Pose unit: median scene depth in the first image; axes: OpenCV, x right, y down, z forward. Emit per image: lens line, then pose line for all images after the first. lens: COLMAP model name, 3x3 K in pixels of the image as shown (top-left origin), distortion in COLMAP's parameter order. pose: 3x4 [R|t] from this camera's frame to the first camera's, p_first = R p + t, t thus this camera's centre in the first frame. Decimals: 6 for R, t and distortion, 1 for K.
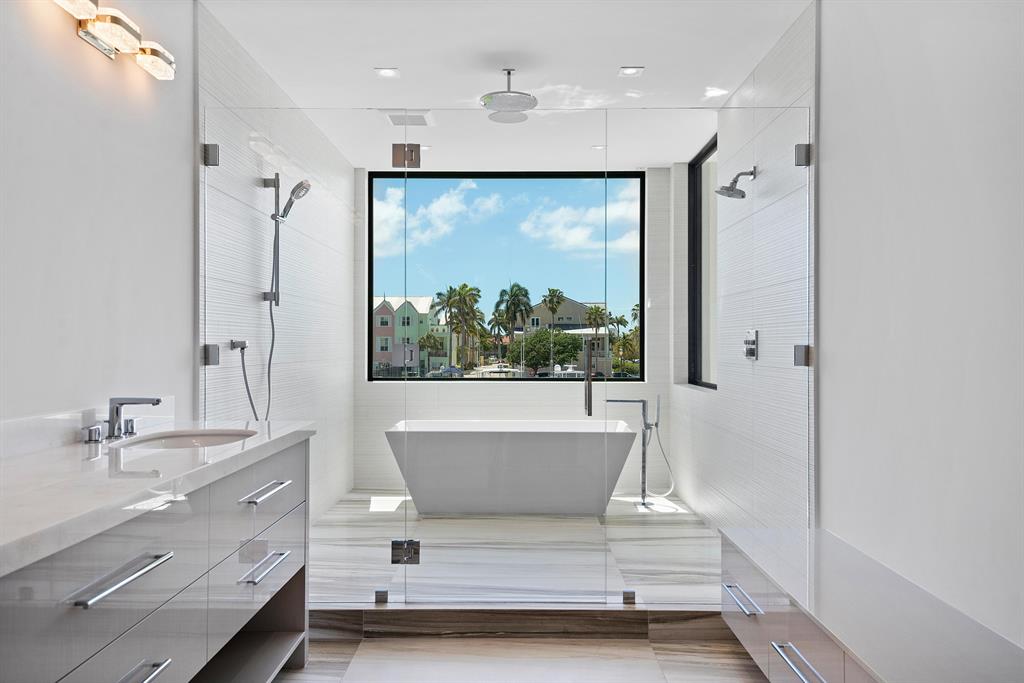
lens RADIAL K [[765.2, 0, 508.6], [0, 765.2, 343.2], [0, 0, 1]] dist [-0.001336, -0.000017]
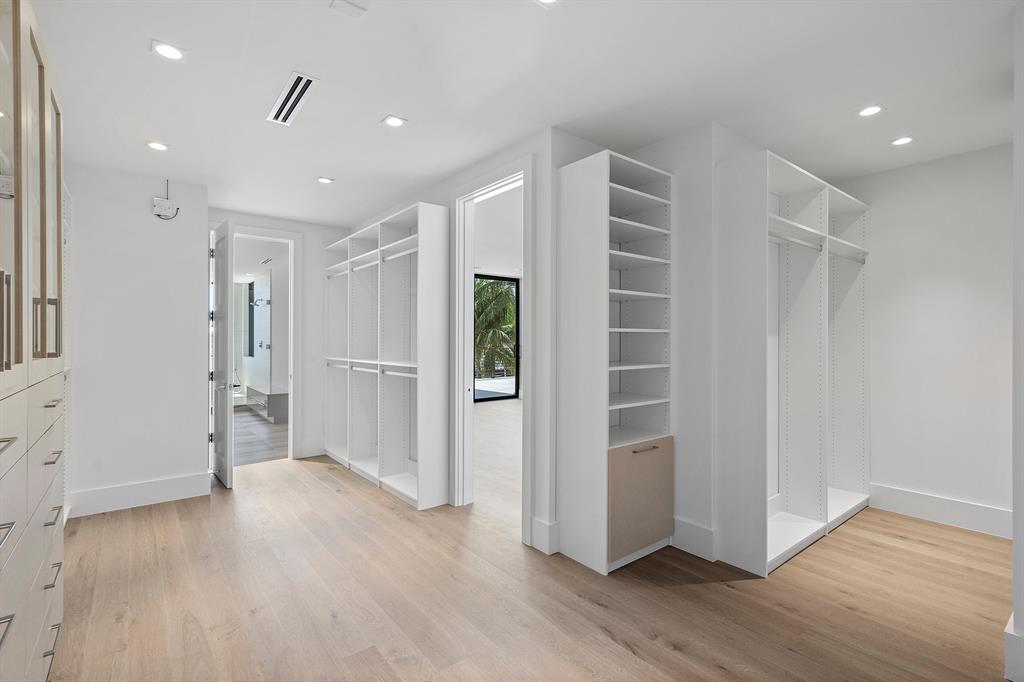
lens RADIAL K [[471.6, 0, 511.8], [0, 471.6, 342.9], [0, 0, 1]] dist [-0.000667, -0.000023]
pose [[0.774862, -0.007804, 0.632082, -0.274579], [0.004175, 0.999965, 0.007228, -0.021169], [-0.632117, -0.002962, 0.774867, -2.139979]]
